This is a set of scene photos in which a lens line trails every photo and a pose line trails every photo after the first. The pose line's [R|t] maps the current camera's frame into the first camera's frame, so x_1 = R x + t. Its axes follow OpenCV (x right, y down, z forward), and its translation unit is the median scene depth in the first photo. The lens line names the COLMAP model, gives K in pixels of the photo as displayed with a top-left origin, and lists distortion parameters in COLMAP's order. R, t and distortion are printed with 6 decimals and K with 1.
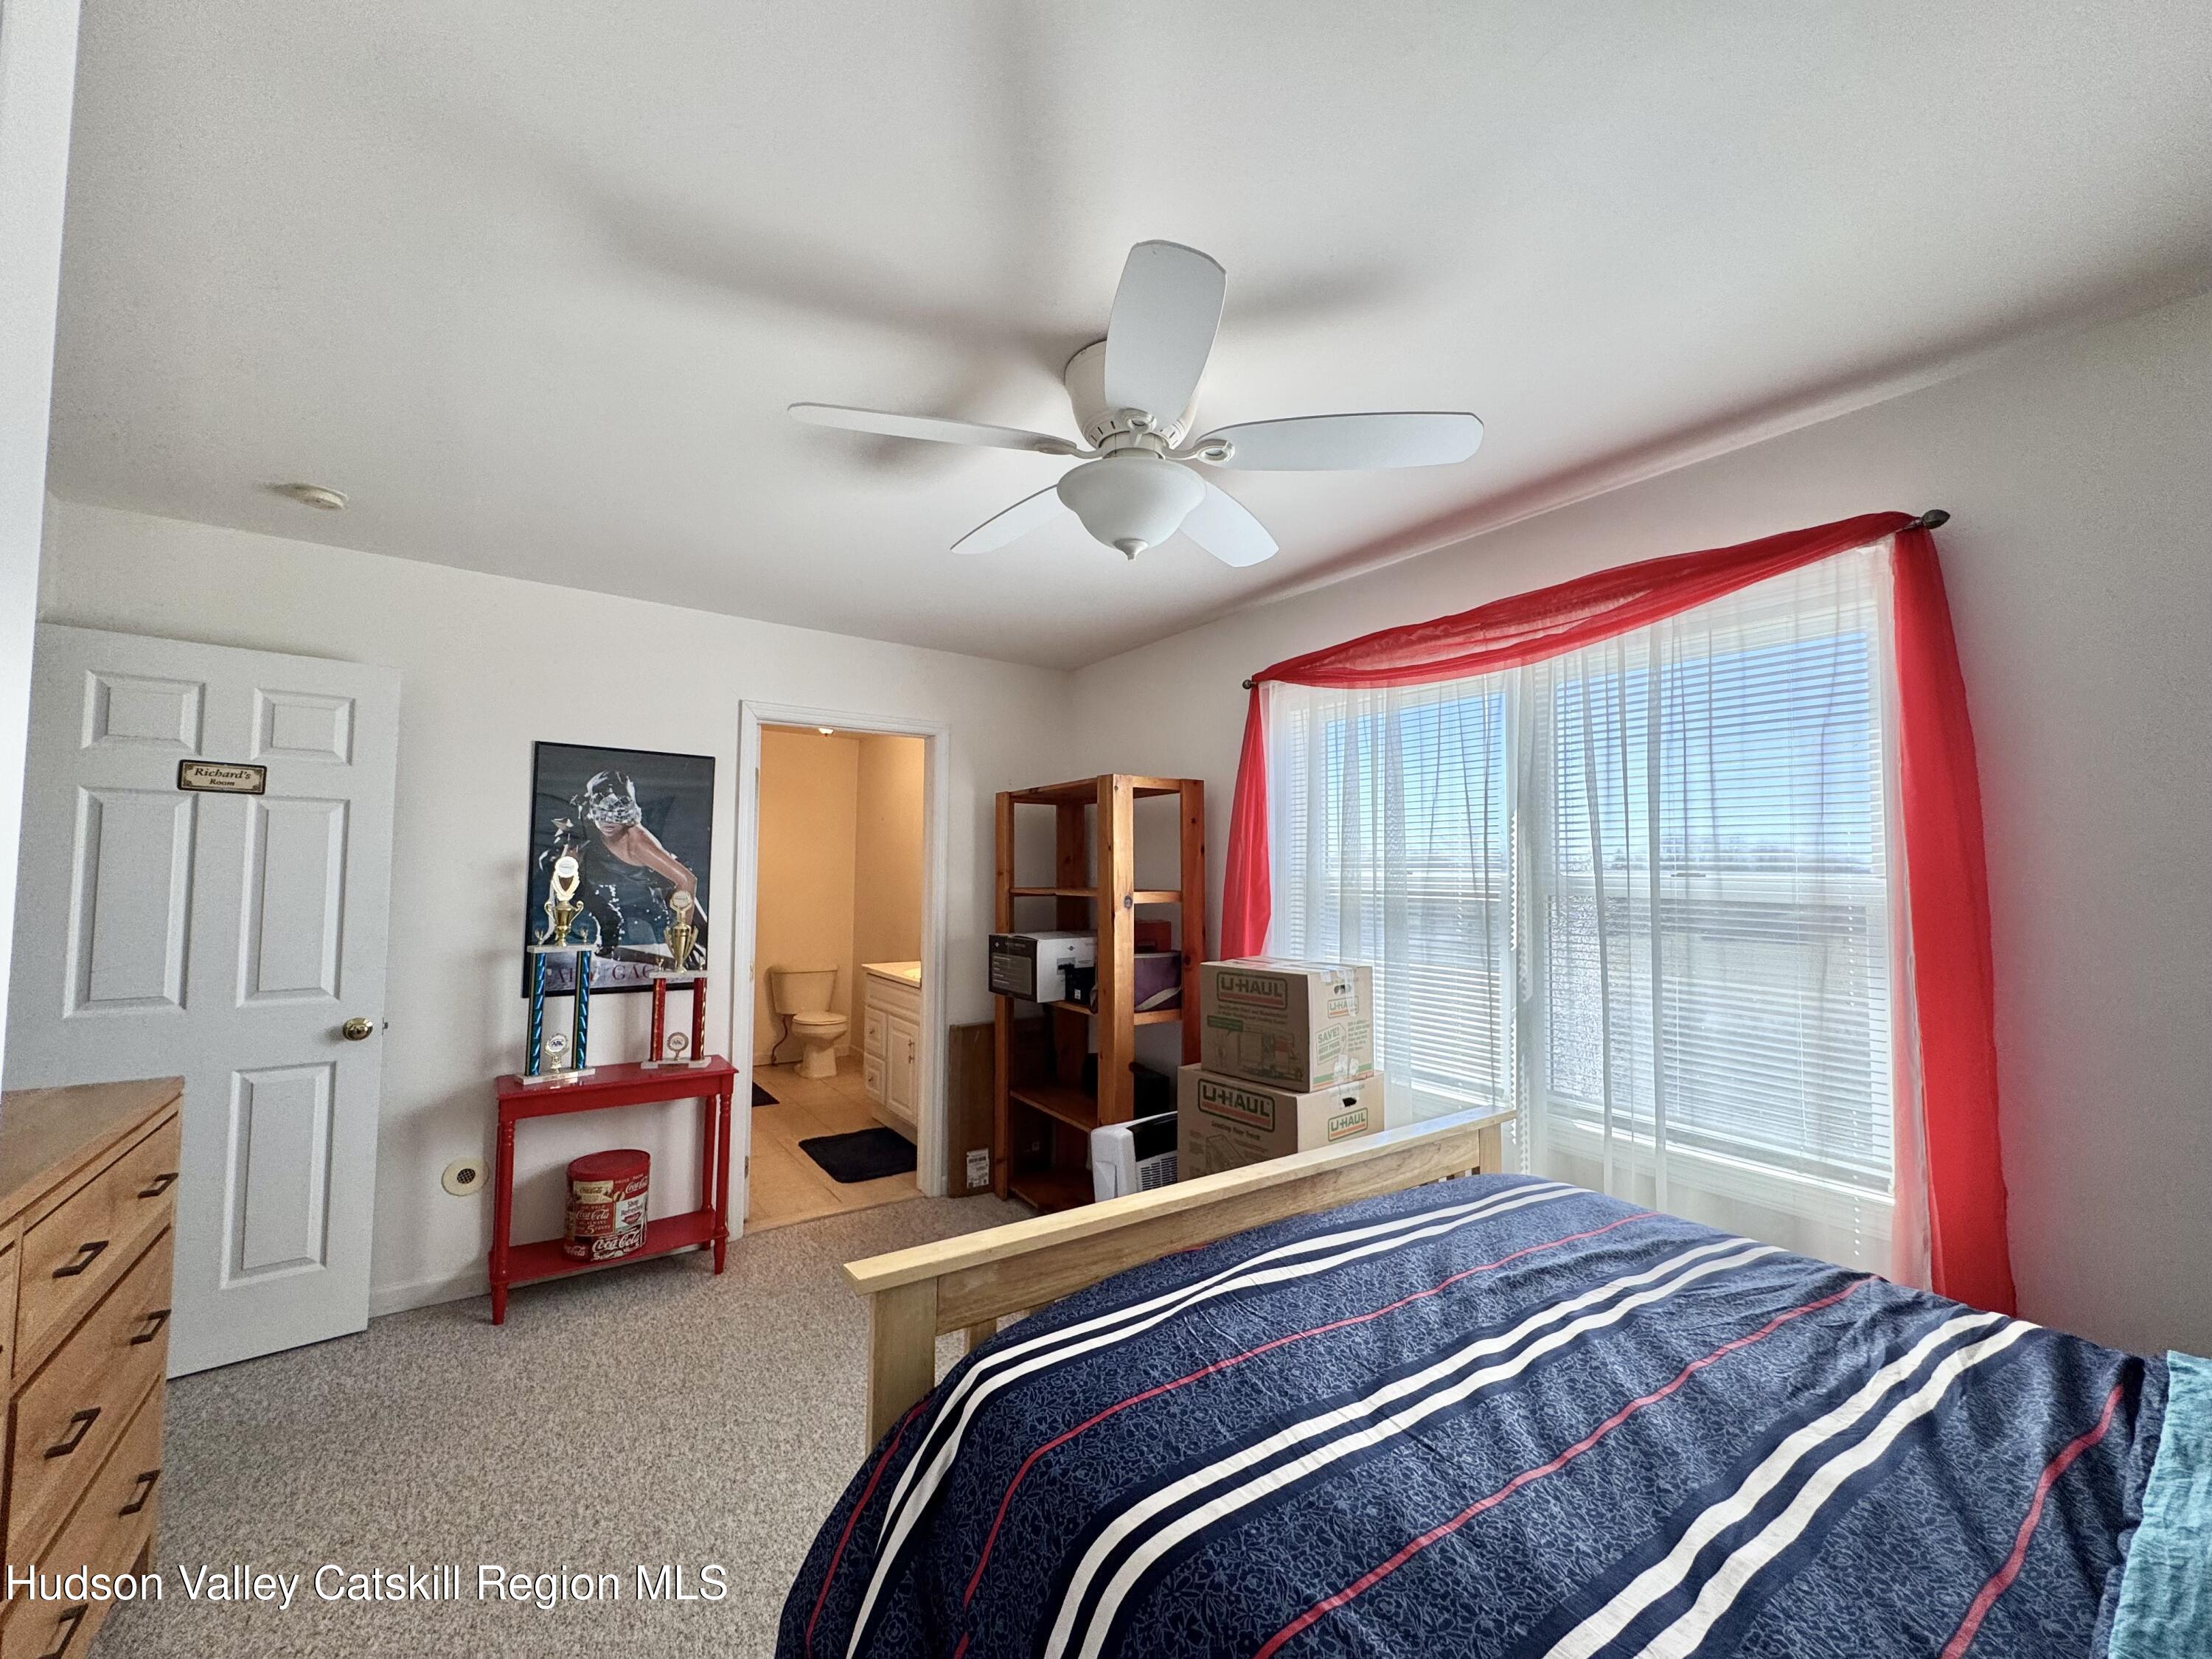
lens RADIAL K [[883.8, 0, 1106.0], [0, 883.8, 829.5], [0, 0, 1]] dist [-0.001407, -0.000095]
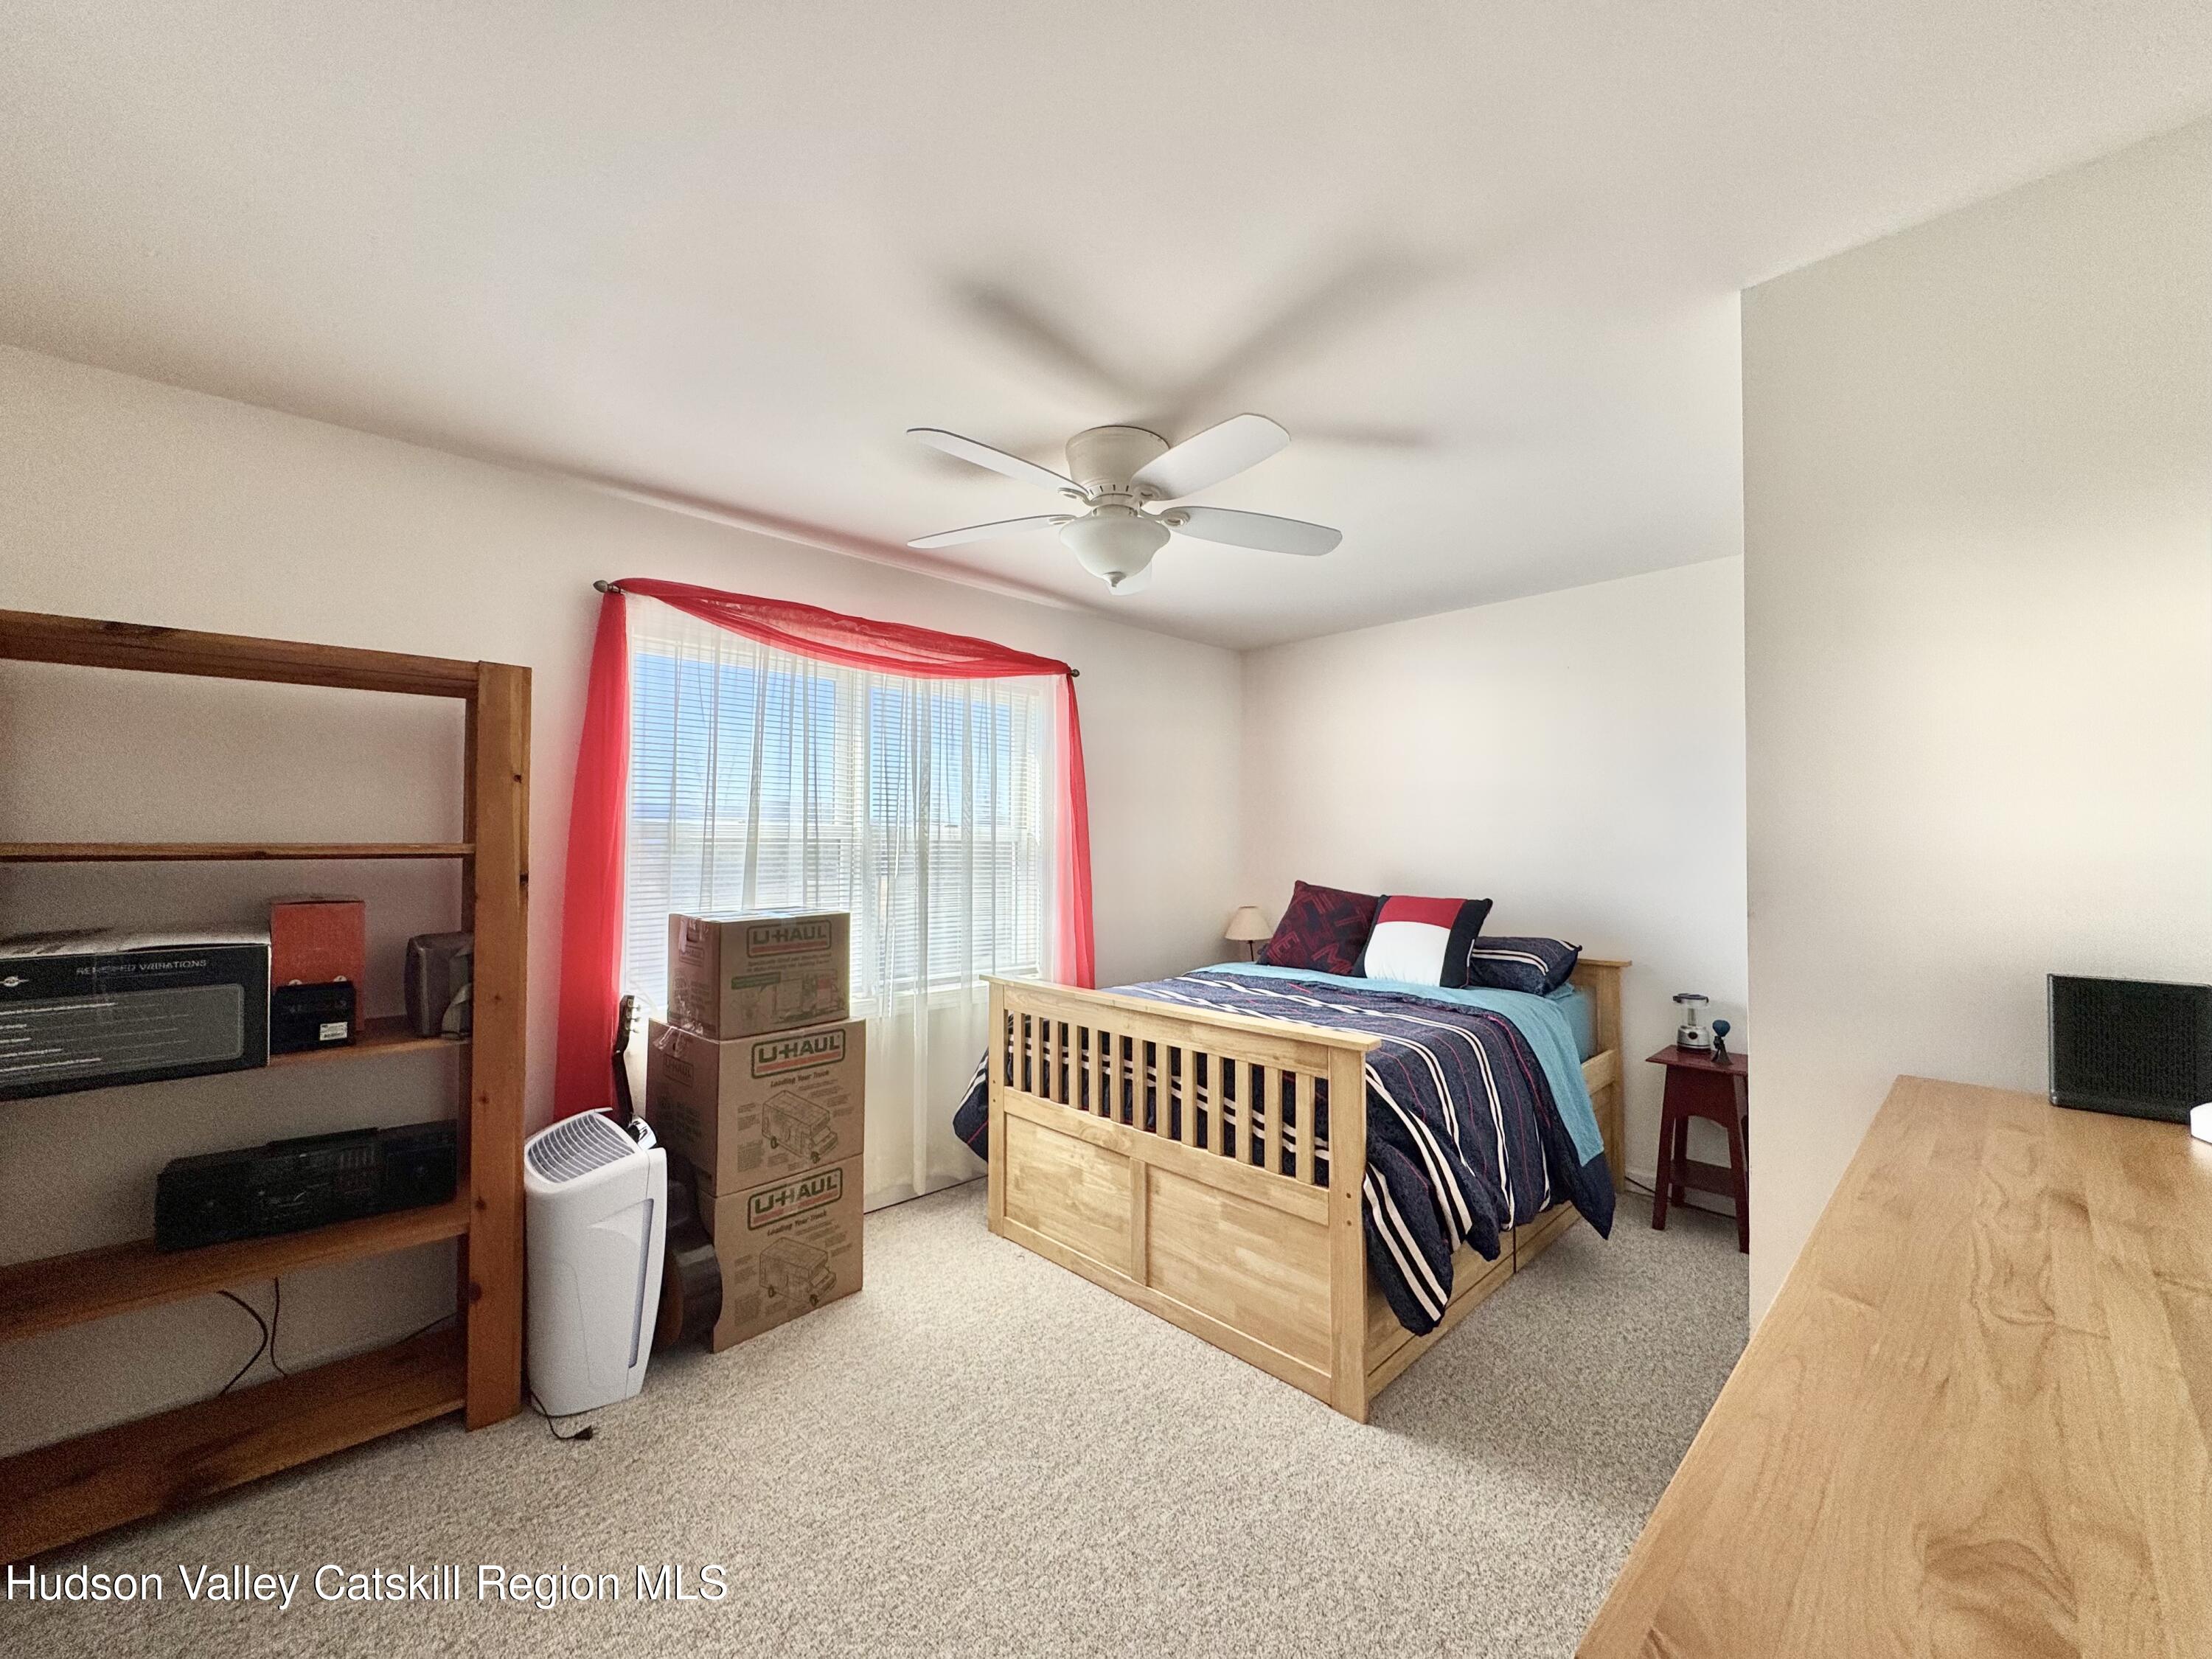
lens RADIAL K [[883.8, 0, 1106.0], [0, 883.8, 829.5], [0, 0, 1]] dist [-0.001407, -0.000095]
pose [[-0.157157, 0.002944, 0.987569, -0.866687], [-0.058043, 0.998239, -0.012212, 0.050660], [-0.985866, -0.059241, -0.156710, 0.807323]]
